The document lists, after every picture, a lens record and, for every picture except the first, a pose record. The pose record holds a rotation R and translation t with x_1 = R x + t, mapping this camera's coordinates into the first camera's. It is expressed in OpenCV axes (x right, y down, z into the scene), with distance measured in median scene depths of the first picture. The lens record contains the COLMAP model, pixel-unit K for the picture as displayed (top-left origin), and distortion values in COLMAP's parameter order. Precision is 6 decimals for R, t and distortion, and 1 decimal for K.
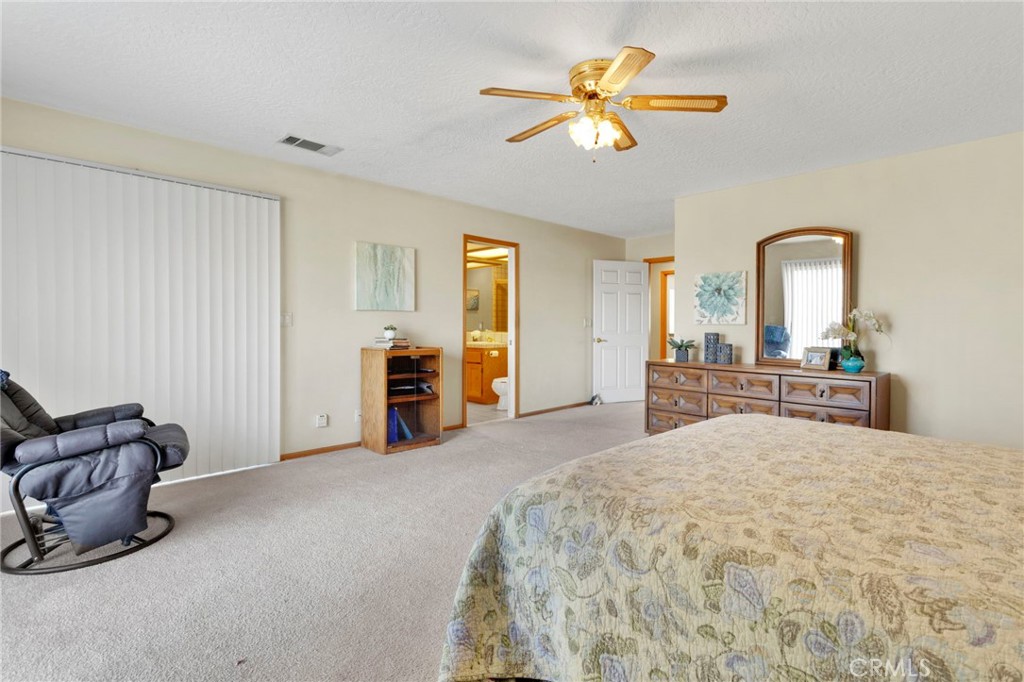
lens RADIAL K [[540.1, 0, 519.5], [0, 540.1, 342.3], [0, 0, 1]] dist [-0.000658, 0.000020]
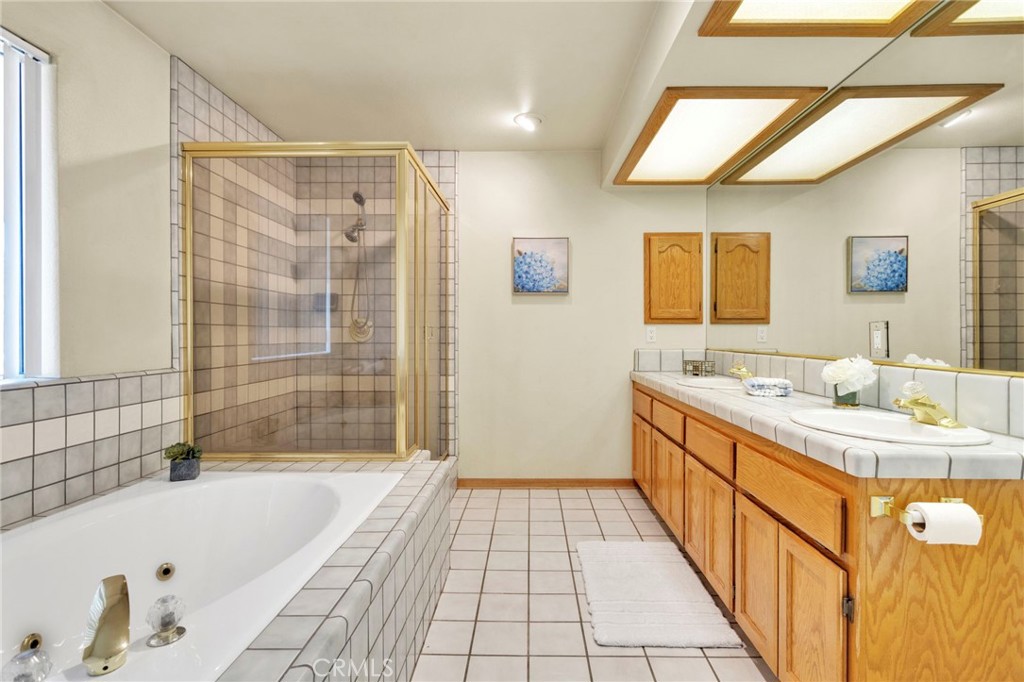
lens RADIAL K [[476.1, 0, 512.0], [0, 476.1, 341.0], [0, 0, 1]] dist [-0.001097, -0.000176]
pose [[0.676807, -0.002981, -0.736154, -0.028097], [-0.017274, 0.999652, -0.019929, -0.023131], [0.735958, 0.026204, 0.676520, 0.751646]]
